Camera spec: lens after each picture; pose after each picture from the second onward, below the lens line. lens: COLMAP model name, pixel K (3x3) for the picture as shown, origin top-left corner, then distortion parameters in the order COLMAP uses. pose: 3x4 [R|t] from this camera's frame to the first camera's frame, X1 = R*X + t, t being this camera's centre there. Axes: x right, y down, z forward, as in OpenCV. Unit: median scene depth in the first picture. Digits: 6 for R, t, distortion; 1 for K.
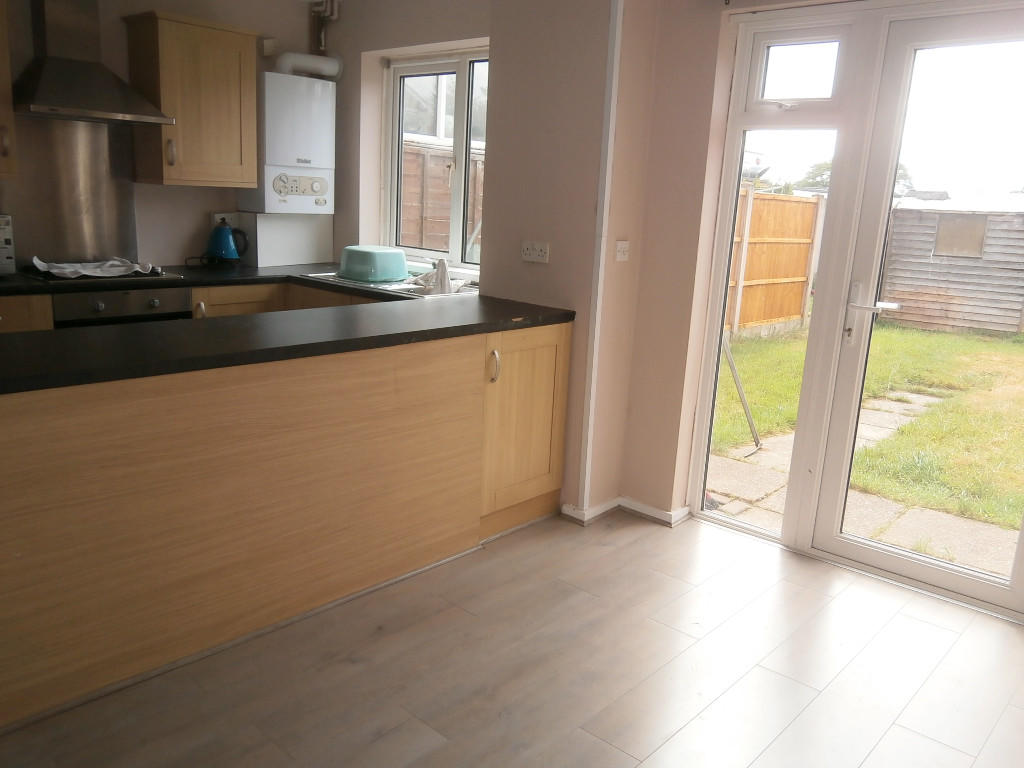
lens RADIAL K [[835.2, 0, 508.5], [0, 835.2, 386.7], [0, 0, 1]] dist [-0.014678, 0.016154]
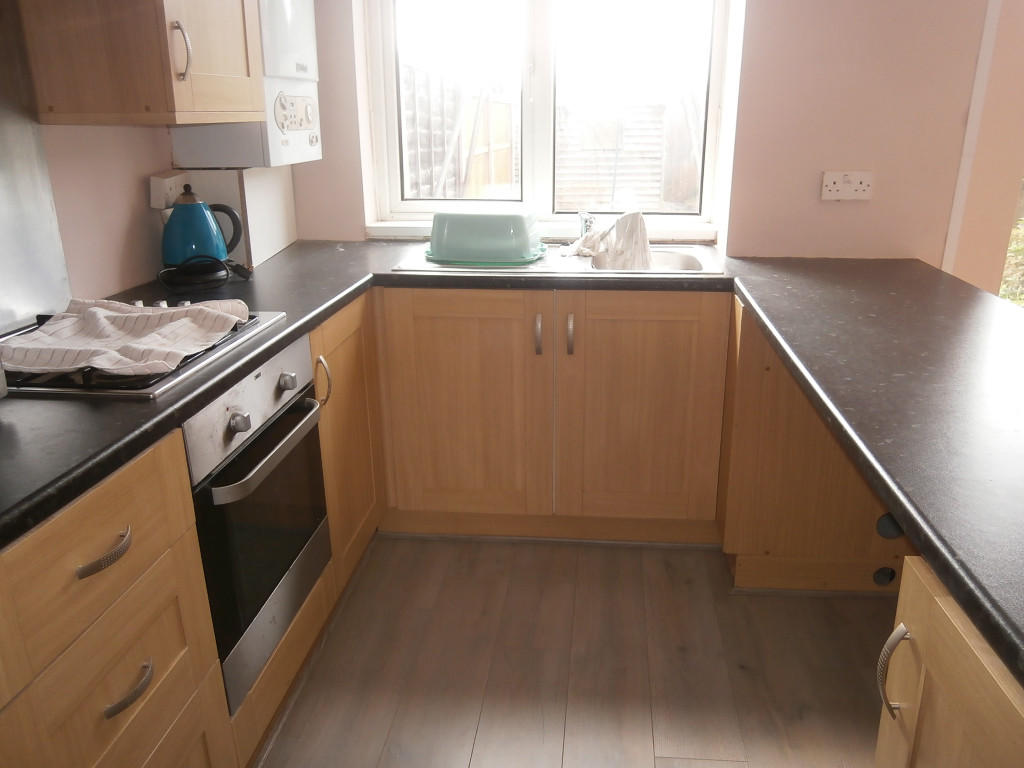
lens RADIAL K [[835.2, 0, 522.3], [0, 835.2, 390.6], [0, 0, 1]] dist [-0.014678, 0.016154]
pose [[0.810880, -0.237484, 0.534860, -0.184444], [0.179646, 0.970844, 0.158711, -0.047090], [-0.556956, -0.032610, 0.829901, 0.172080]]
